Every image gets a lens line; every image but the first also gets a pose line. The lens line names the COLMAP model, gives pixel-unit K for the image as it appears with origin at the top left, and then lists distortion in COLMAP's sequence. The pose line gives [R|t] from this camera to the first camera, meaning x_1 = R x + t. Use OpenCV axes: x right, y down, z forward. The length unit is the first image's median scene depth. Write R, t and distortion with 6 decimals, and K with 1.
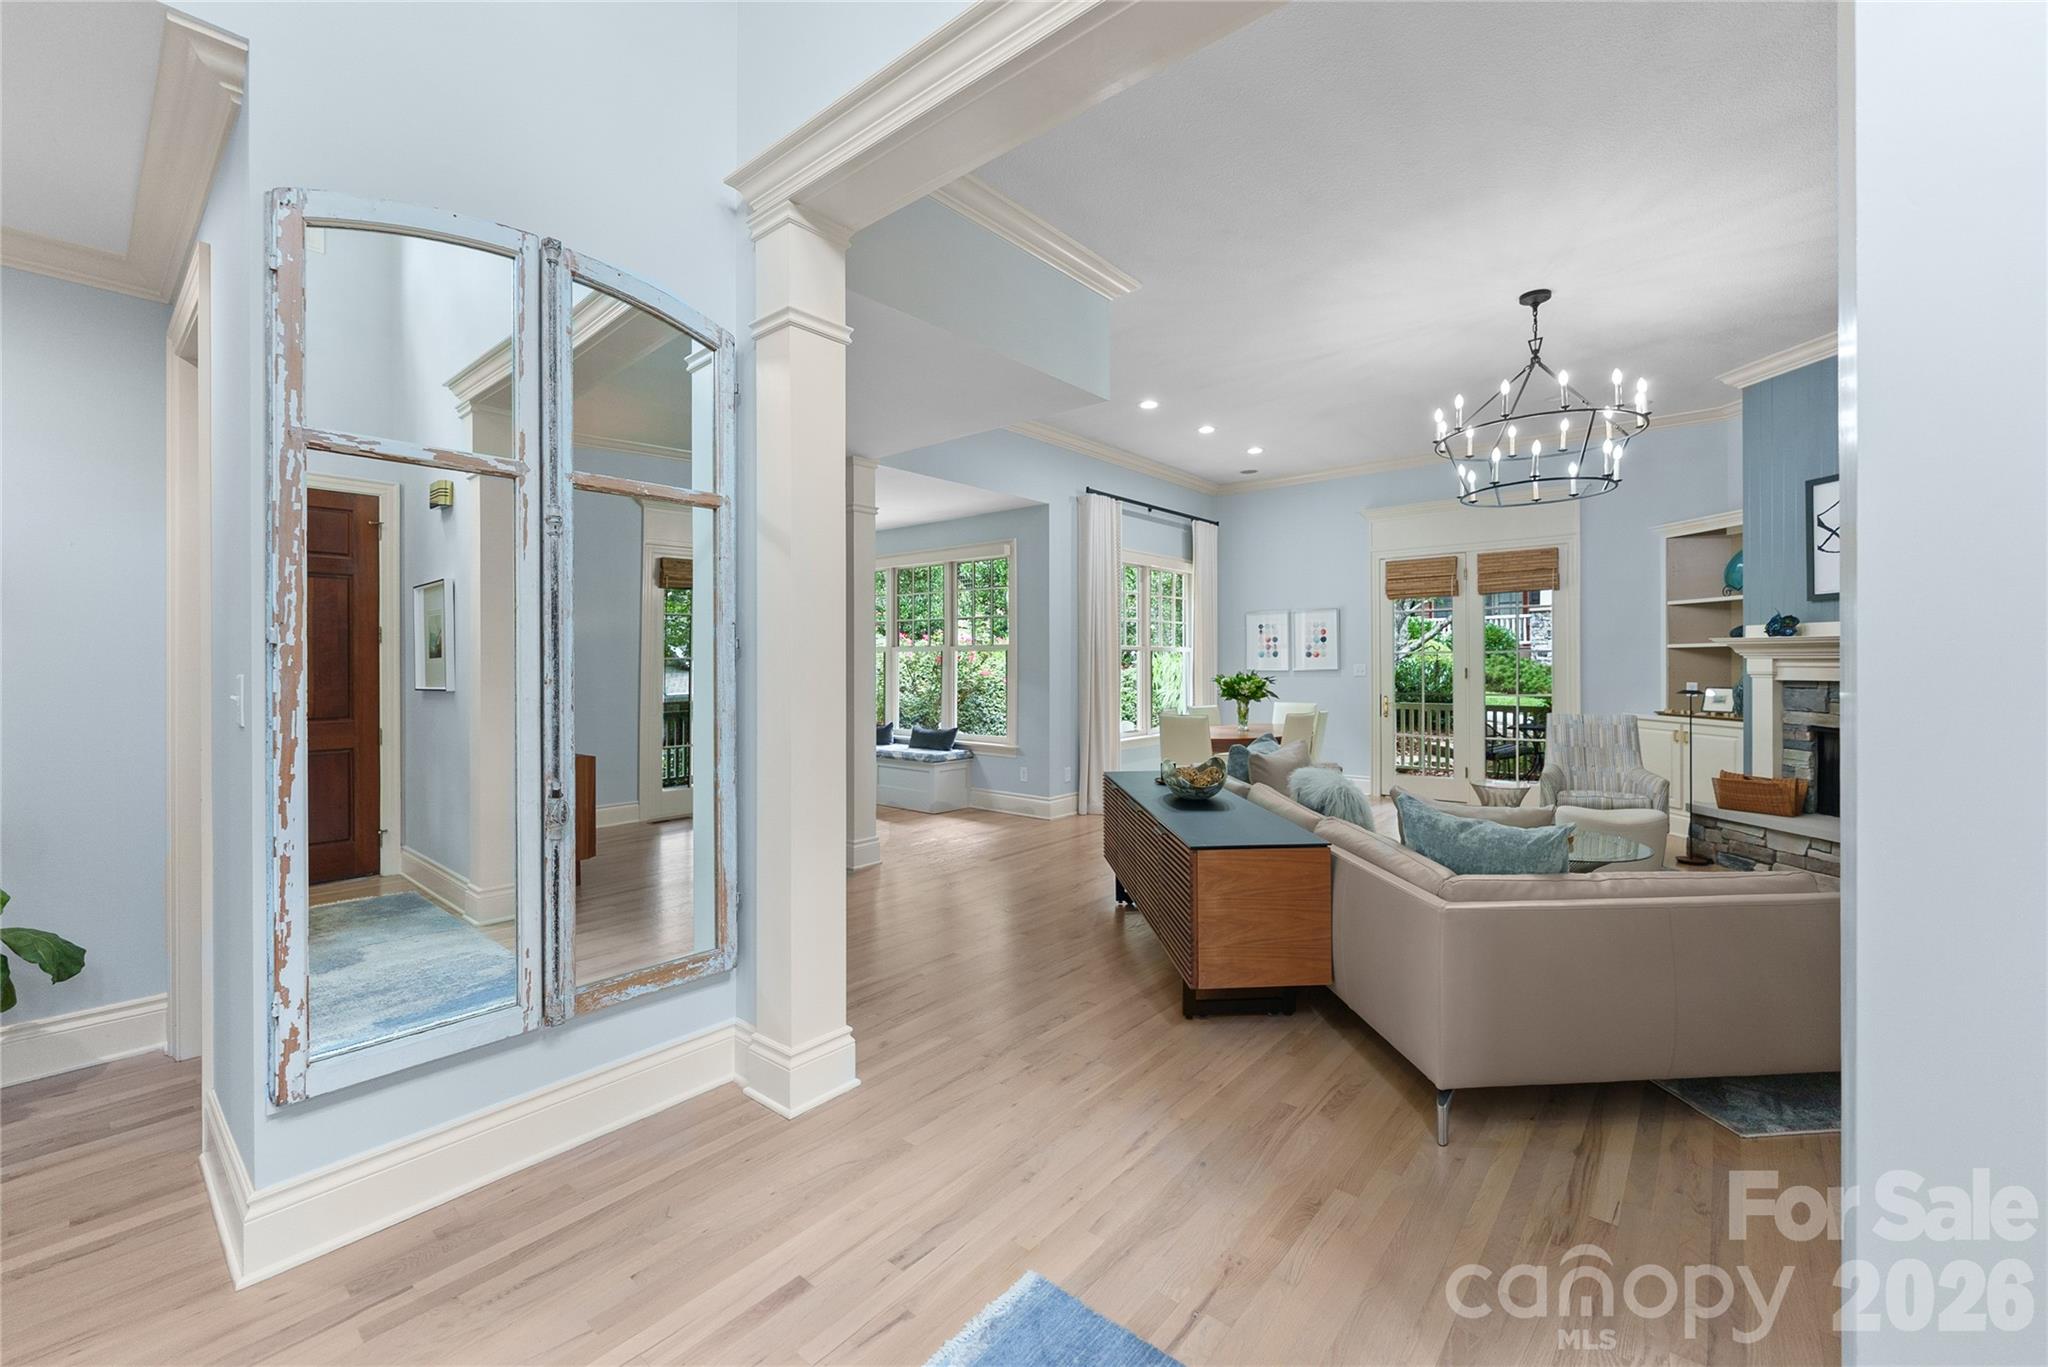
lens RADIAL K [[831.7, 0, 1023.6], [0, 831.7, 663.2], [0, 0, 1]] dist [-0.000307, -0.000110]
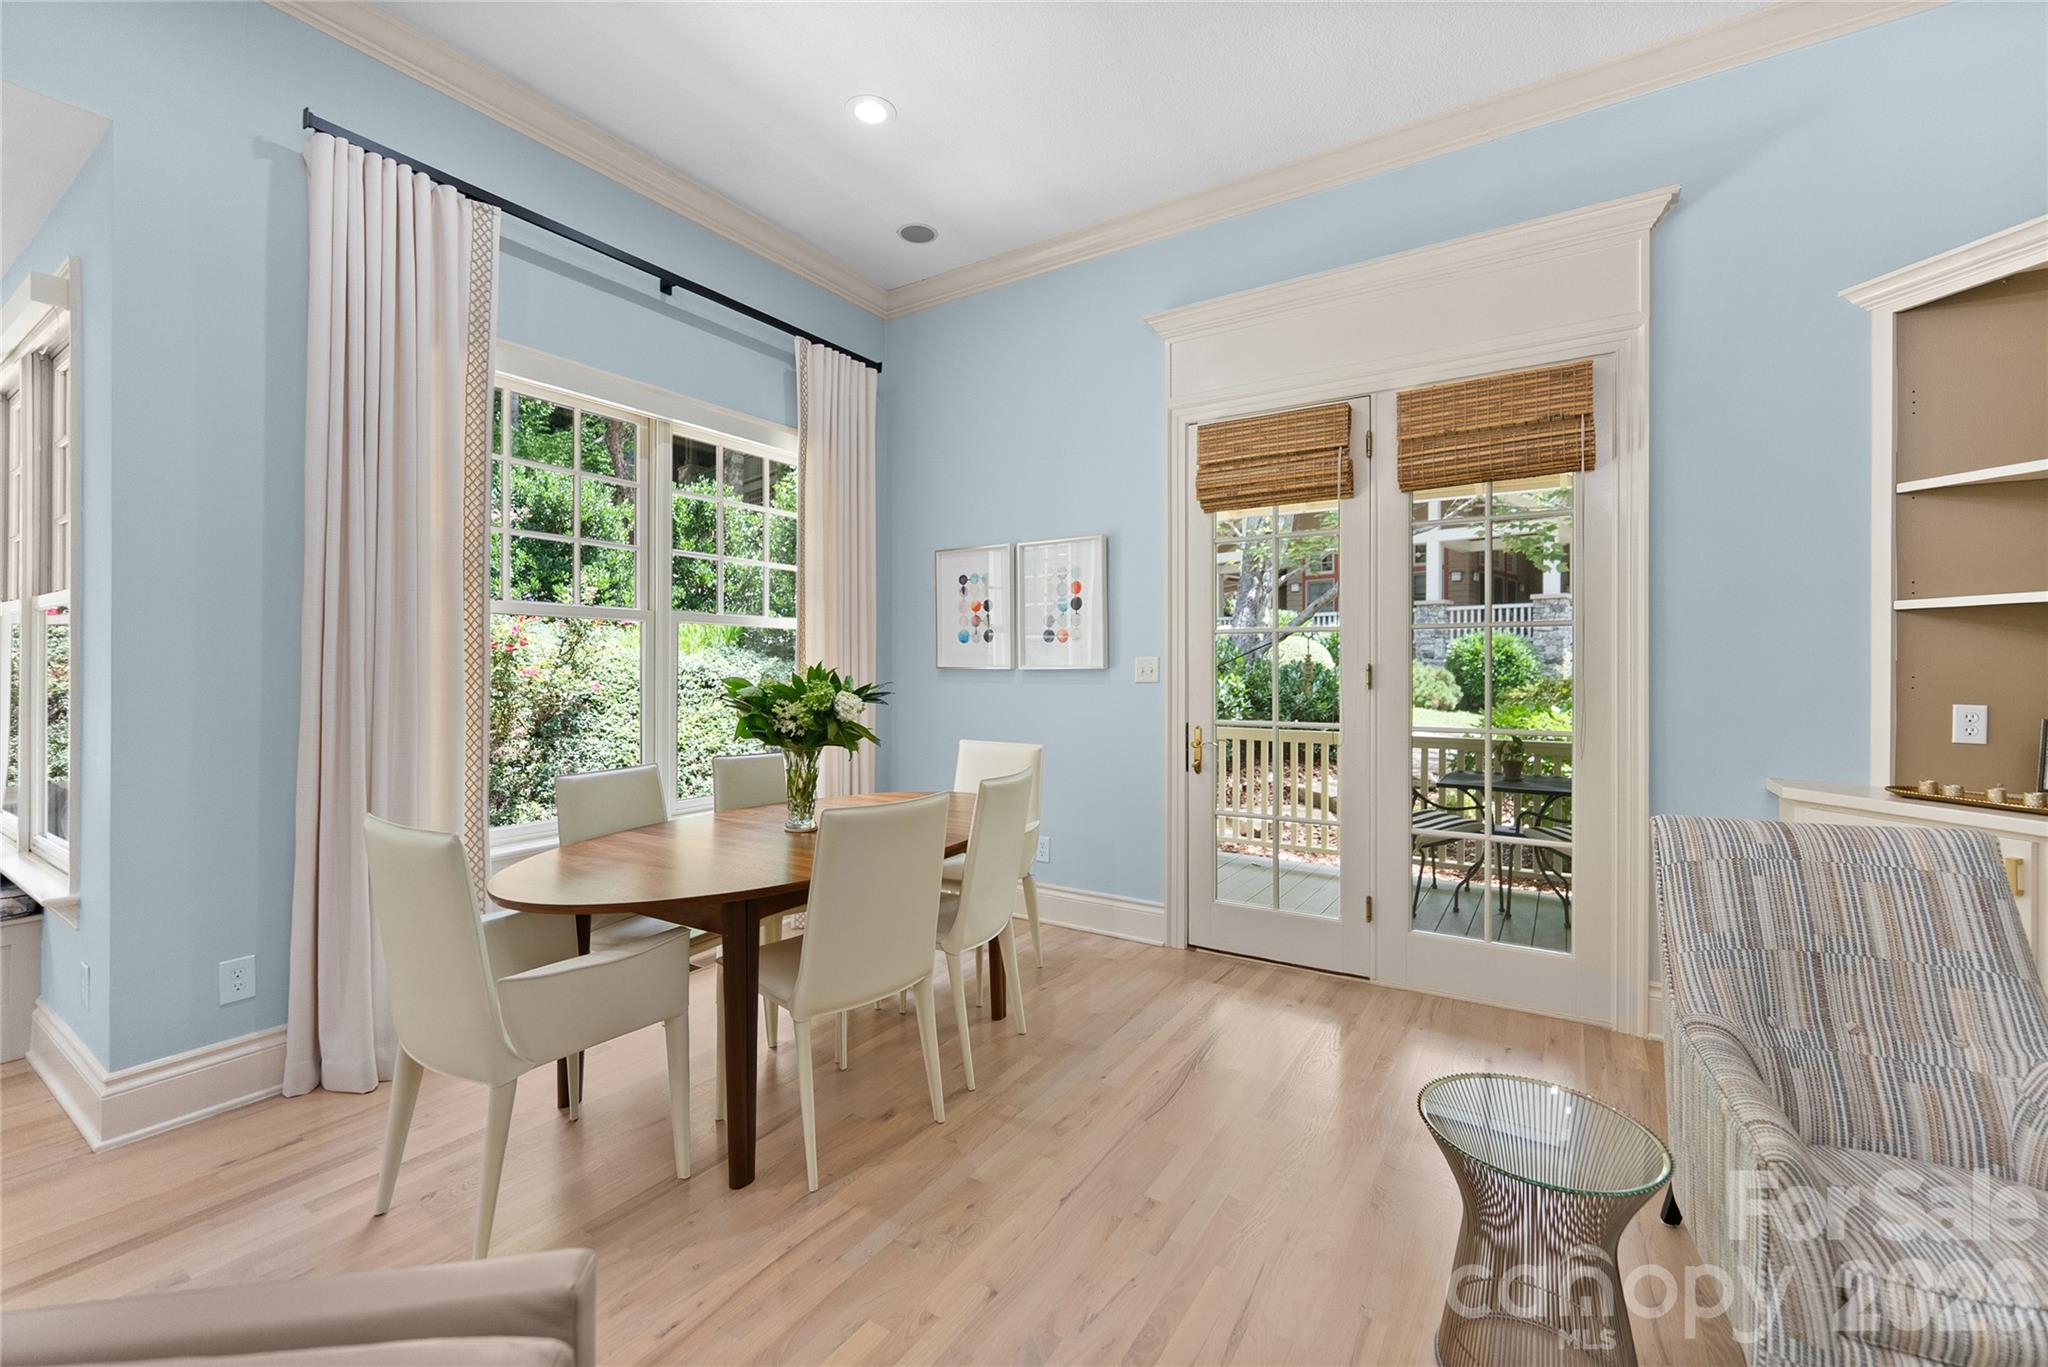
lens RADIAL K [[831.7, 0, 1027.5], [0, 831.7, 677.3], [0, 0, 1]] dist [-0.000307, -0.000110]
pose [[0.991323, 0.002767, 0.131419, 0.313885], [-0.004531, 0.999904, 0.013123, 0.007851], [-0.131370, -0.013605, 0.991240, 0.623904]]
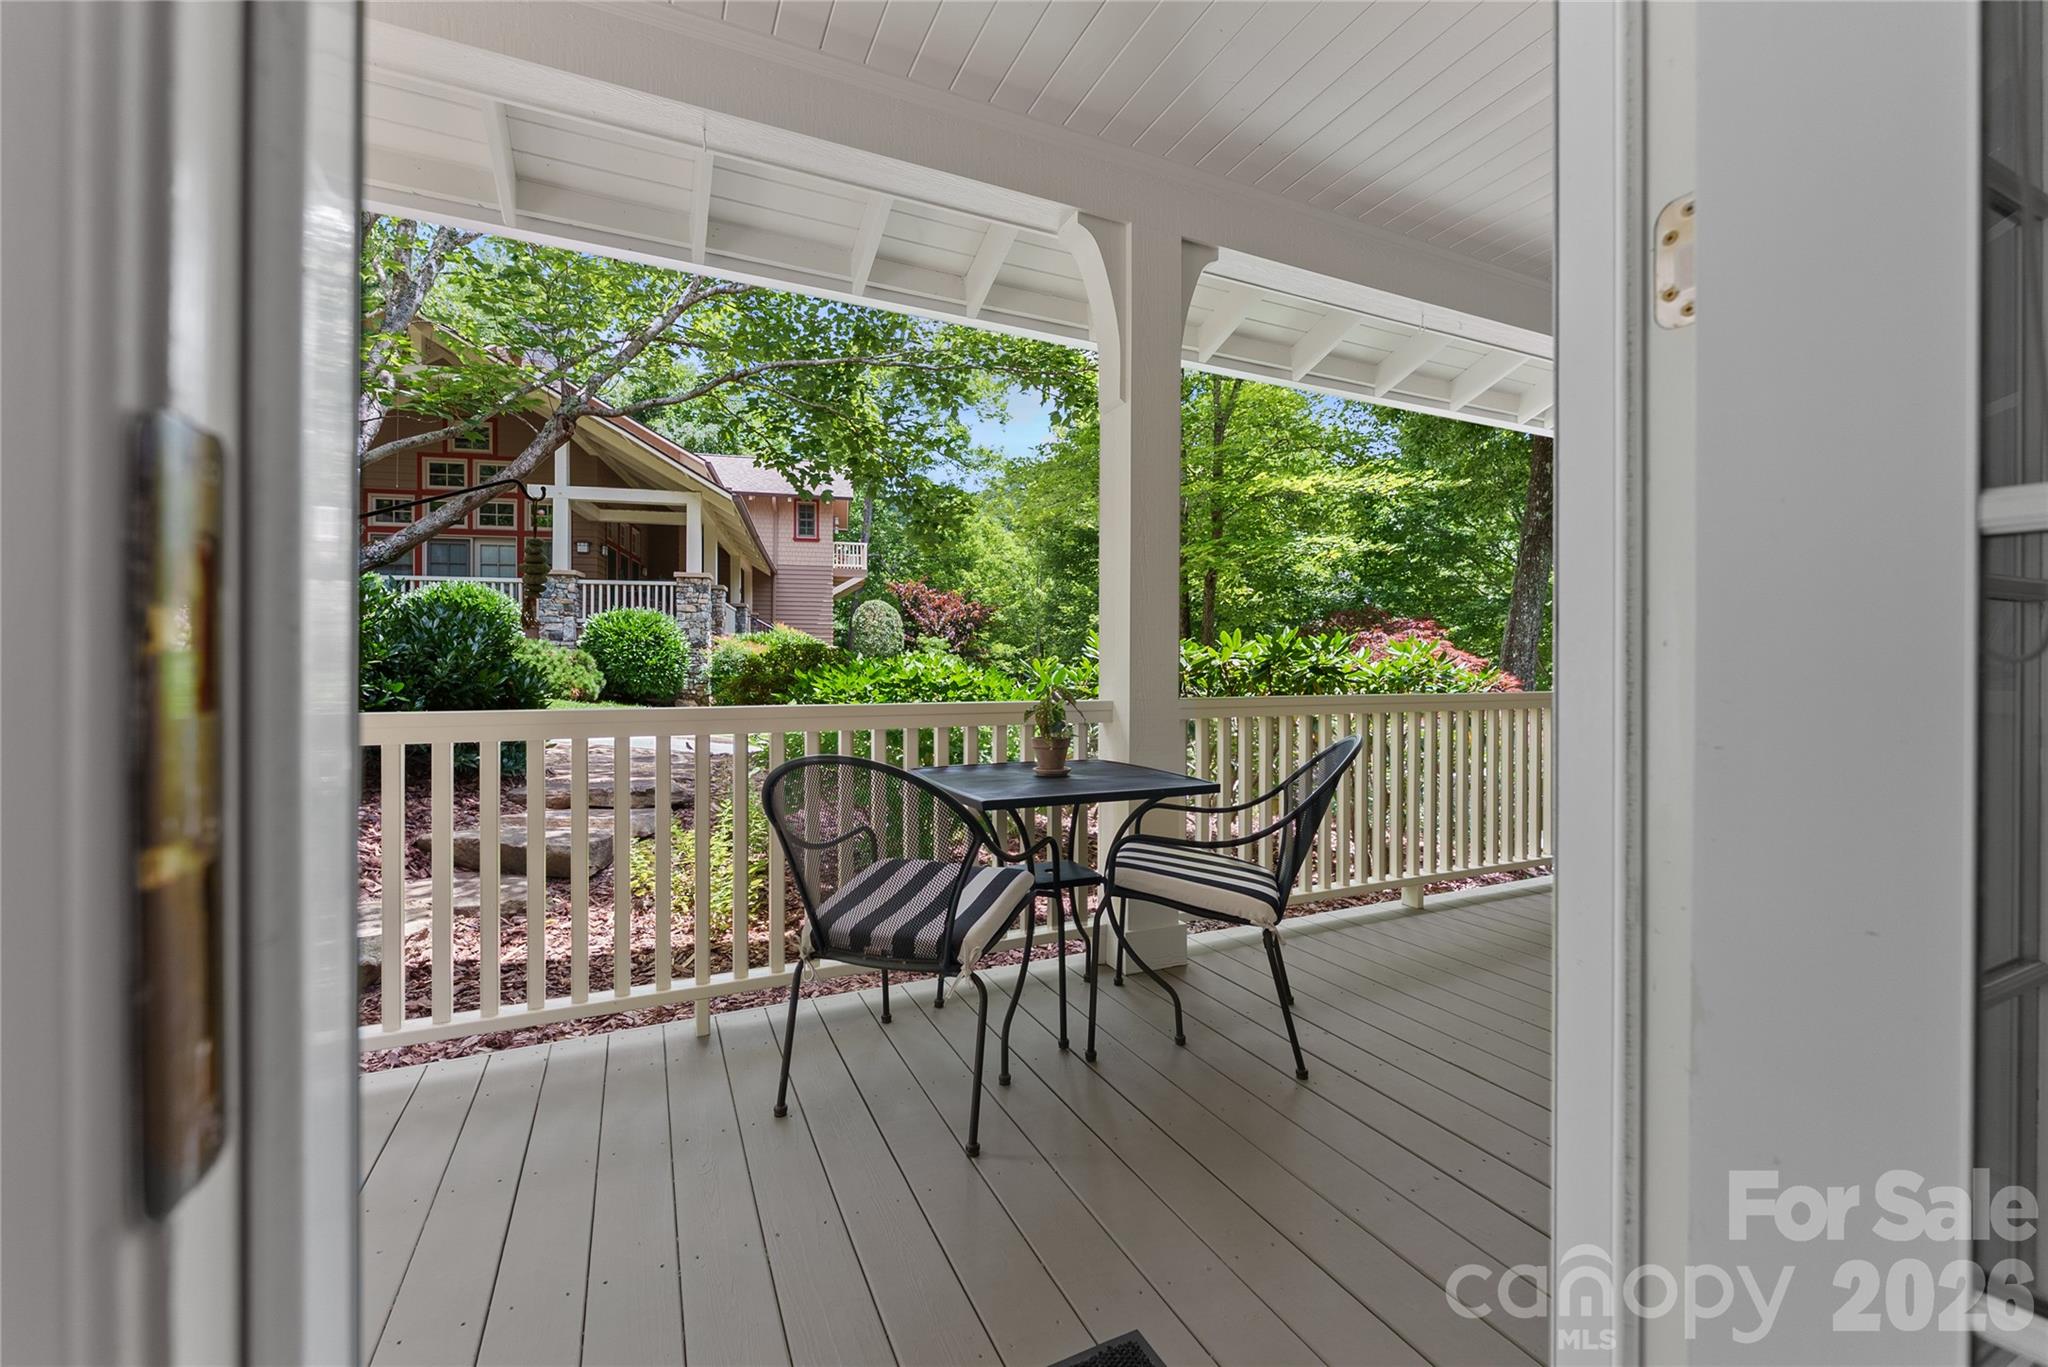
lens RADIAL K [[831.7, 0, 1021.1], [0, 831.7, 672.0], [0, 0, 1]] dist [-0.000307, -0.000110]
pose [[0.414319, 0.001017, 0.910131, 0.335638], [-0.002683, 0.999996, 0.000104, 0.015420], [-0.910128, -0.002485, 0.414320, 0.694872]]
